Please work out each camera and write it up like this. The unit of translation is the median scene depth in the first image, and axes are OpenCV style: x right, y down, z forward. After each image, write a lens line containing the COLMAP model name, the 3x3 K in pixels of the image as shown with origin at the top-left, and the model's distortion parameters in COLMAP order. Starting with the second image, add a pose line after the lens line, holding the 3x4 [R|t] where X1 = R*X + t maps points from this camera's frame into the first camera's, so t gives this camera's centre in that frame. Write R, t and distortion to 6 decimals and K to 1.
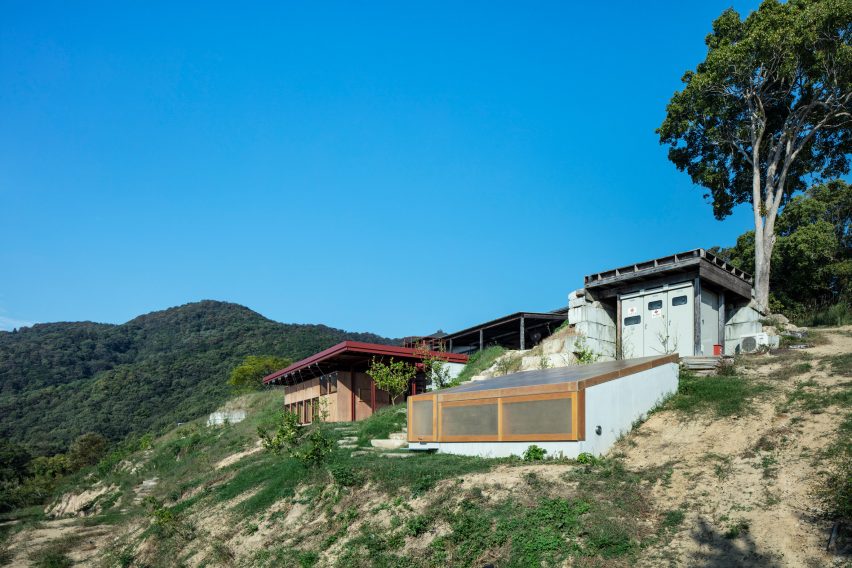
lens RADIAL K [[2241.4, 0, 426.0], [0, 2241.4, 284.0], [0, 0, 1]] dist [-0.025999, 0.237468]
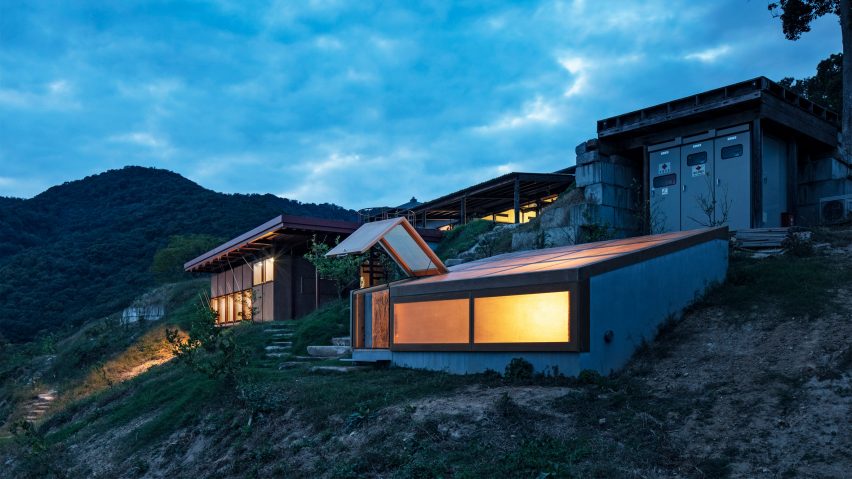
lens RADIAL K [[1280.7, 0, 426.0], [0, 1280.7, 239.5], [0, 0, 1]] dist [0.014737, -0.005717]
pose [[0.981707, -0.011364, -0.190060, 0.095994], [0.021408, 0.998475, 0.050877, 0.012717], [0.189193, -0.054016, 0.980453, 0.586057]]
